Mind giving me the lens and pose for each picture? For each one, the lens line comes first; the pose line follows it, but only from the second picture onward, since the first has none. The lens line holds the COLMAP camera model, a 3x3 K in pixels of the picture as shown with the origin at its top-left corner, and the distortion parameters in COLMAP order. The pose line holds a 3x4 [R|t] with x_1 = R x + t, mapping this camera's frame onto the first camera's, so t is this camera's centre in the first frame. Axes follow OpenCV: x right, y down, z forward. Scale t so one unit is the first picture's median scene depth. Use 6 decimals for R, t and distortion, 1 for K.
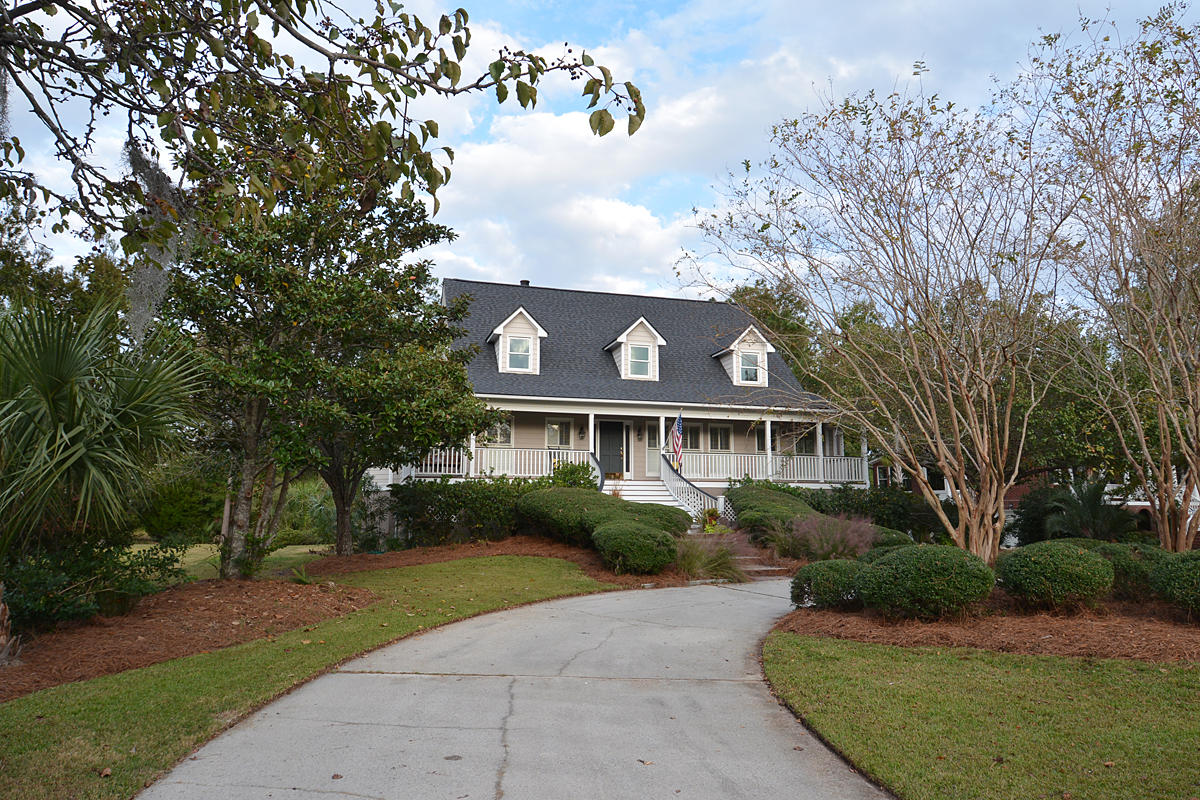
lens RADIAL K [[770.9, 0, 600.7], [0, 770.9, 388.3], [0, 0, 1]] dist [0.059756, -0.065372]
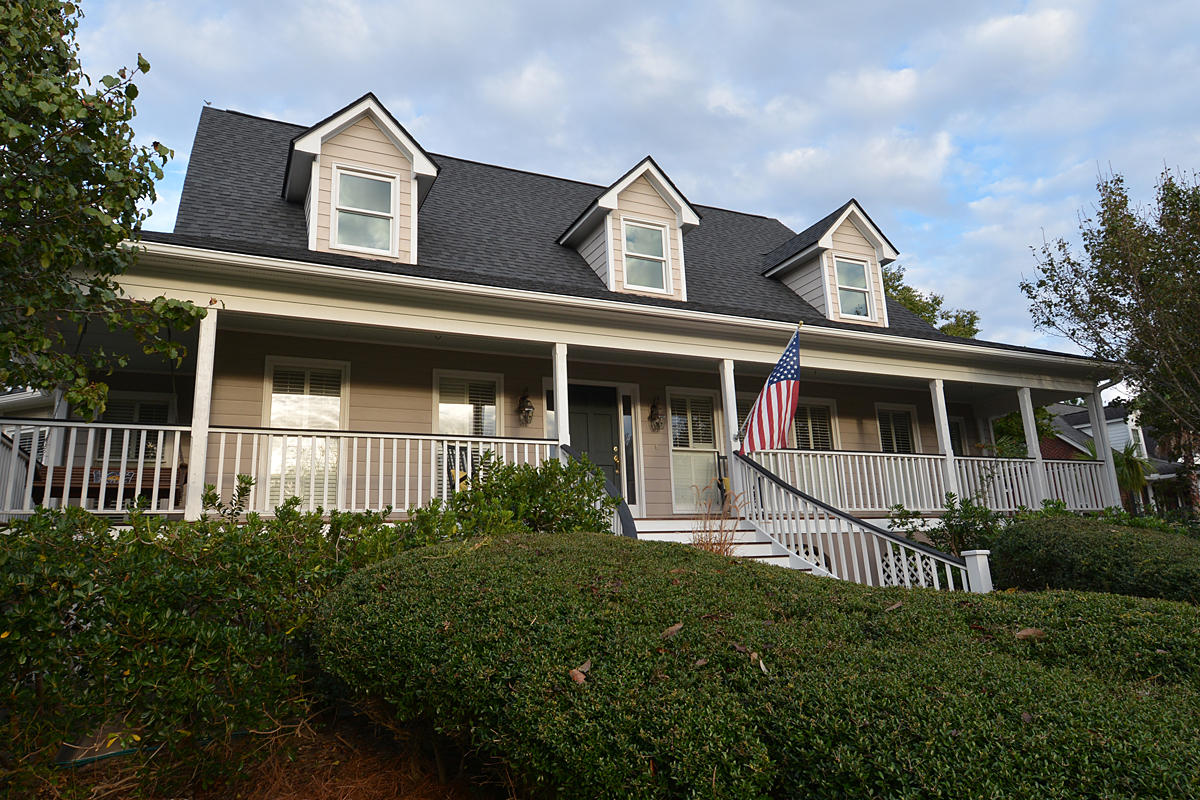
lens RADIAL K [[770.9, 0, 600.7], [0, 770.9, 388.3], [0, 0, 1]] dist [0.059756, -0.065372]
pose [[0.986780, -0.004814, 0.161993, -0.052239], [0.018235, 0.996510, -0.081460, 0.083268], [-0.161036, 0.083337, 0.983424, 0.610554]]
